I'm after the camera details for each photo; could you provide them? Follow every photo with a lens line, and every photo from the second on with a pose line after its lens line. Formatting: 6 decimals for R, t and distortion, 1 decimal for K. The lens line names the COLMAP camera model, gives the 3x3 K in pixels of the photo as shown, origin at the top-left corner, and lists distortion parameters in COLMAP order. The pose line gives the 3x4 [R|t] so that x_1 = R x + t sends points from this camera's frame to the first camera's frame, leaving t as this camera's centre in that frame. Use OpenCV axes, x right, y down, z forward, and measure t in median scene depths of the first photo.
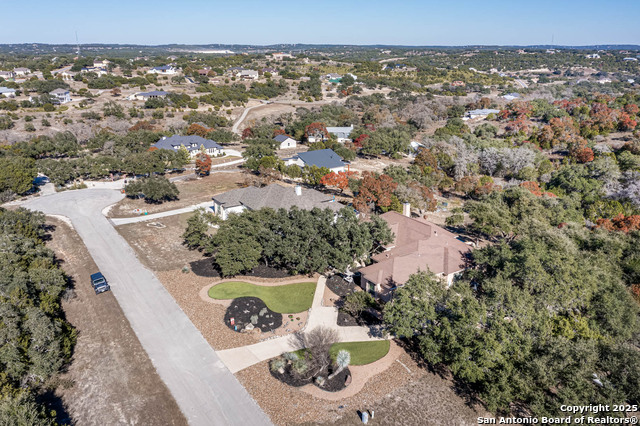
lens RADIAL K [[507.2, 0, 322.2], [0, 507.2, 216.2], [0, 0, 1]] dist [-0.005379, 0.012478]
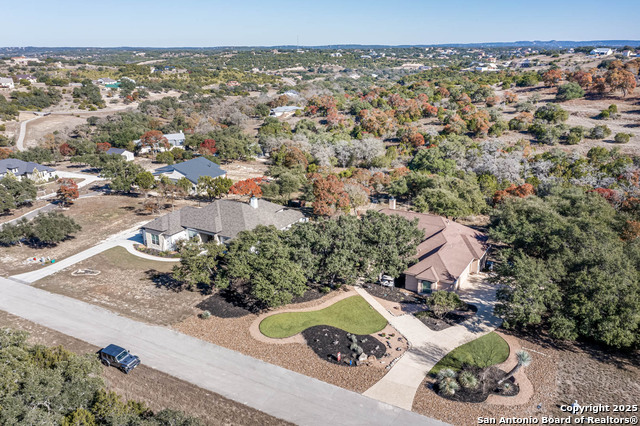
lens RADIAL K [[507.2, 0, 320.9], [0, 507.2, 212.5], [0, 0, 1]] dist [-0.005379, 0.012478]
pose [[0.892926, -0.149166, 0.424773, -0.055216], [0.153081, 0.987894, 0.025120, -0.006476], [-0.423378, 0.042594, 0.904951, 0.022233]]
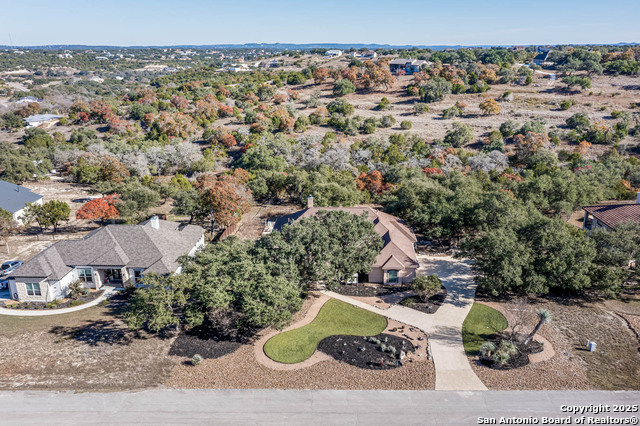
lens RADIAL K [[507.2, 0, 321.1], [0, 507.2, 210.6], [0, 0, 1]] dist [-0.005379, 0.012478]
pose [[0.571781, -0.254324, 0.779991, -0.084515], [0.262800, 0.957418, 0.119527, -0.016037], [-0.777176, 0.136638, 0.614270, 0.054787]]
